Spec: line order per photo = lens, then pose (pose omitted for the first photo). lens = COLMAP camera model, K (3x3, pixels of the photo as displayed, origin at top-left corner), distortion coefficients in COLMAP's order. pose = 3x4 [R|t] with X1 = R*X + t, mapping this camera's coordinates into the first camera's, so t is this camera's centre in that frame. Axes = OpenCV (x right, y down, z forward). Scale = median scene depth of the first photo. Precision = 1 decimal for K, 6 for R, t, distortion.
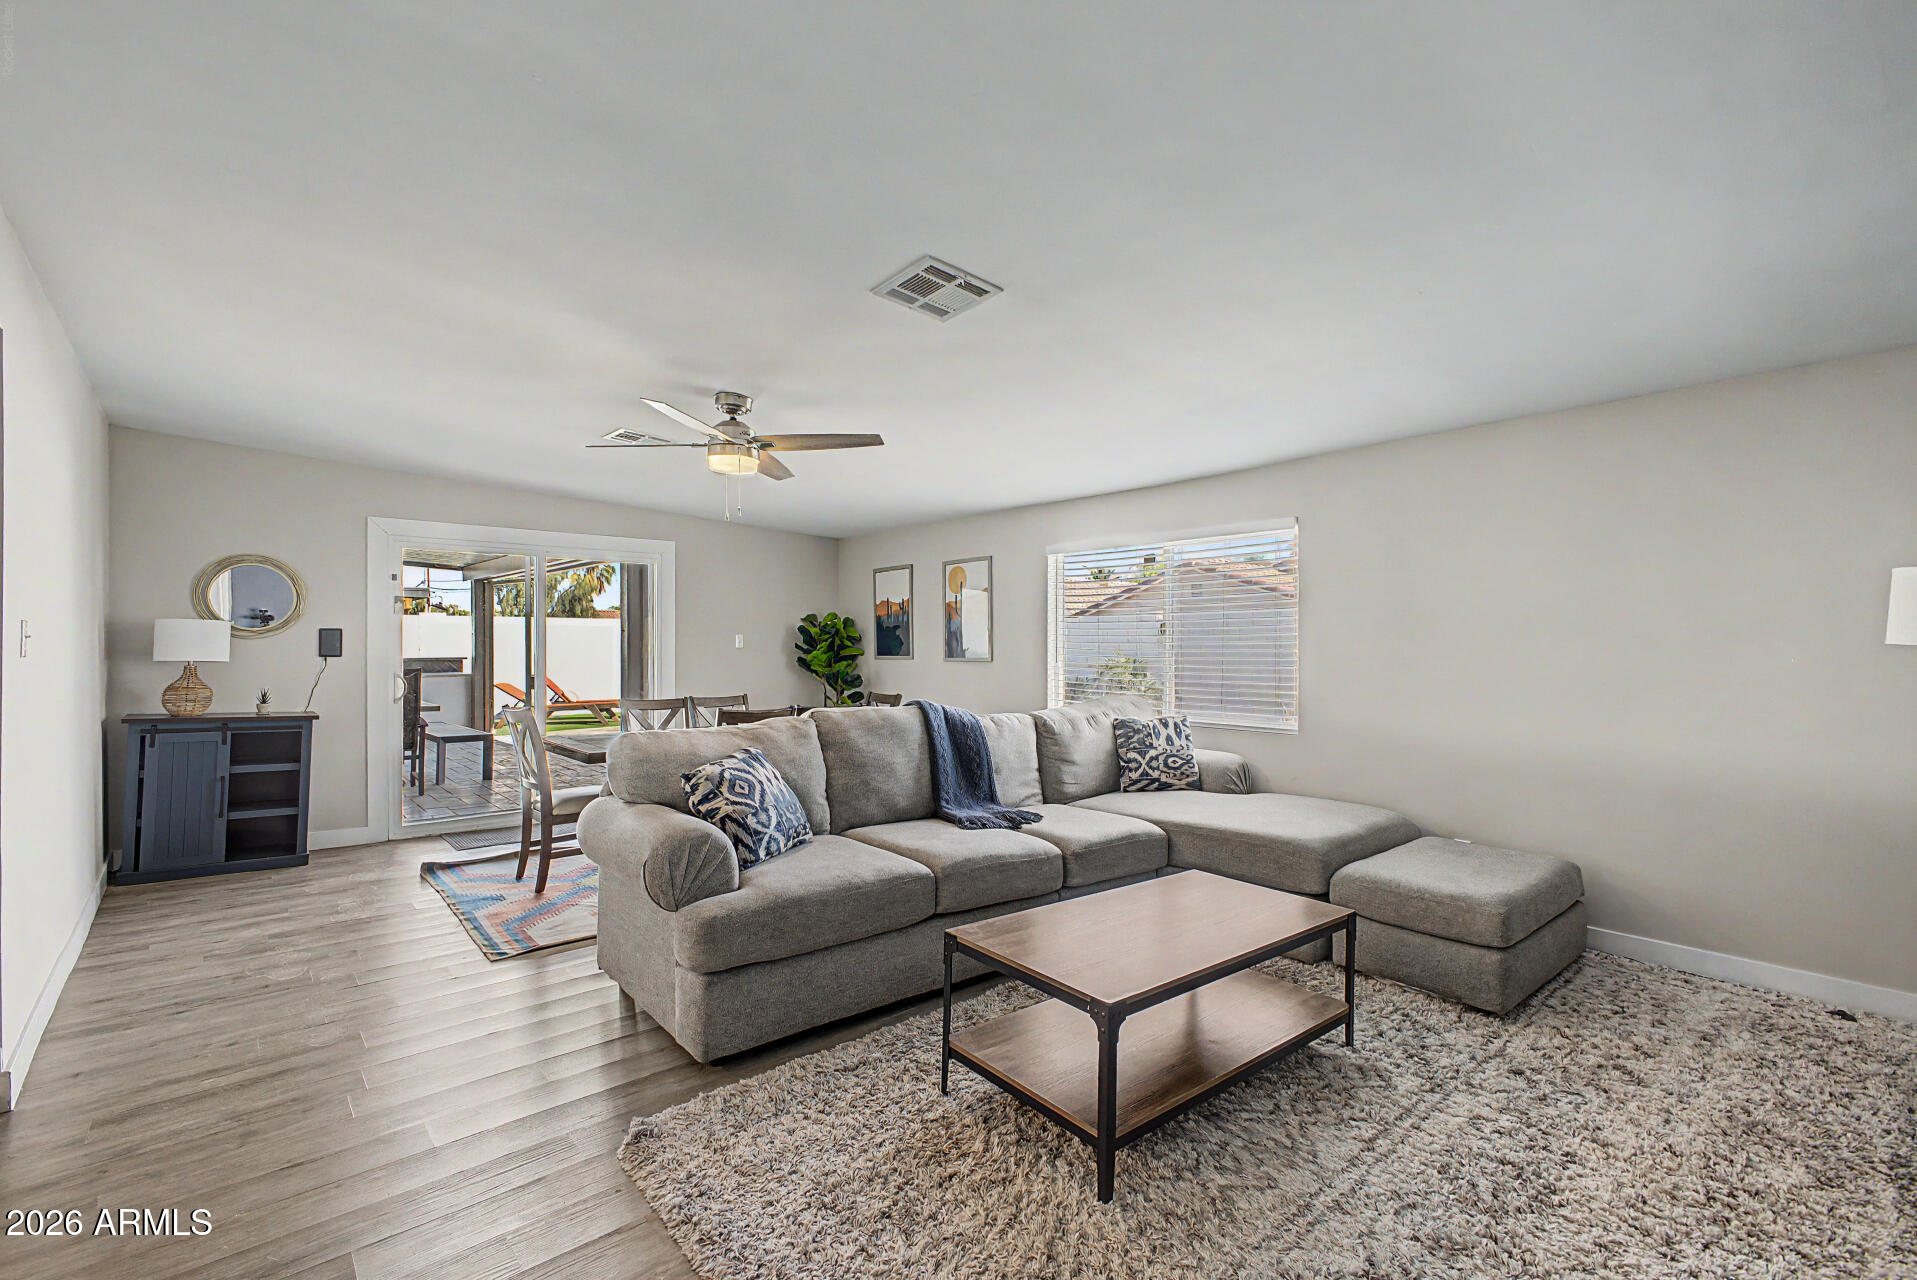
lens RADIAL K [[808.6, 0, 954.0], [0, 808.6, 643.6], [0, 0, 1]] dist [0.016651, -0.000424]
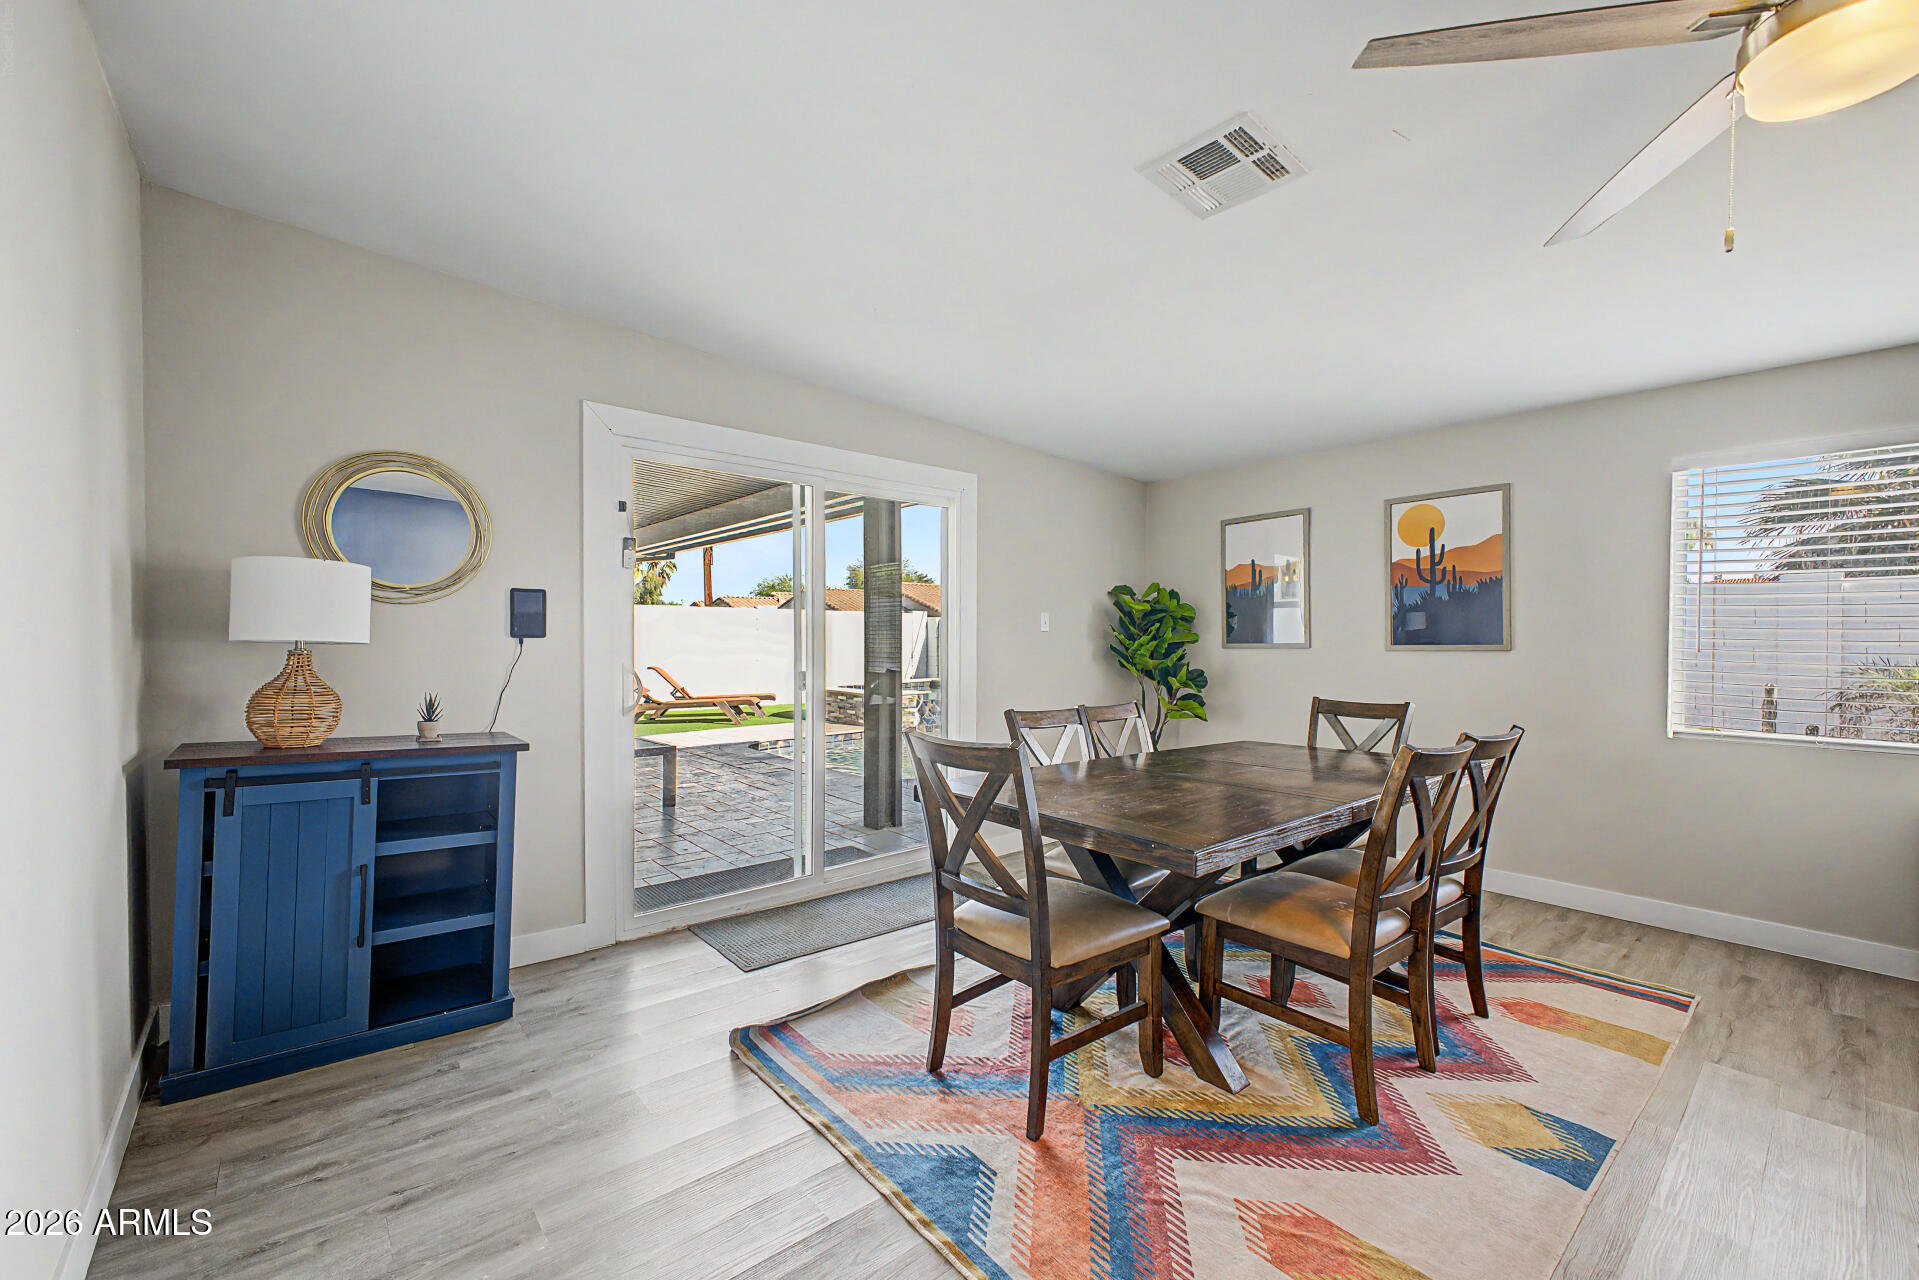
lens RADIAL K [[765.9, 0, 967.4], [0, 765.9, 649.2], [0, 0, 1]] dist [0.013245, -0.001419]
pose [[0.999835, 0.002539, -0.017997, -0.476978], [-0.002278, 0.999892, 0.014505, 0.017438], [0.018032, -0.014462, 0.999733, 0.495023]]
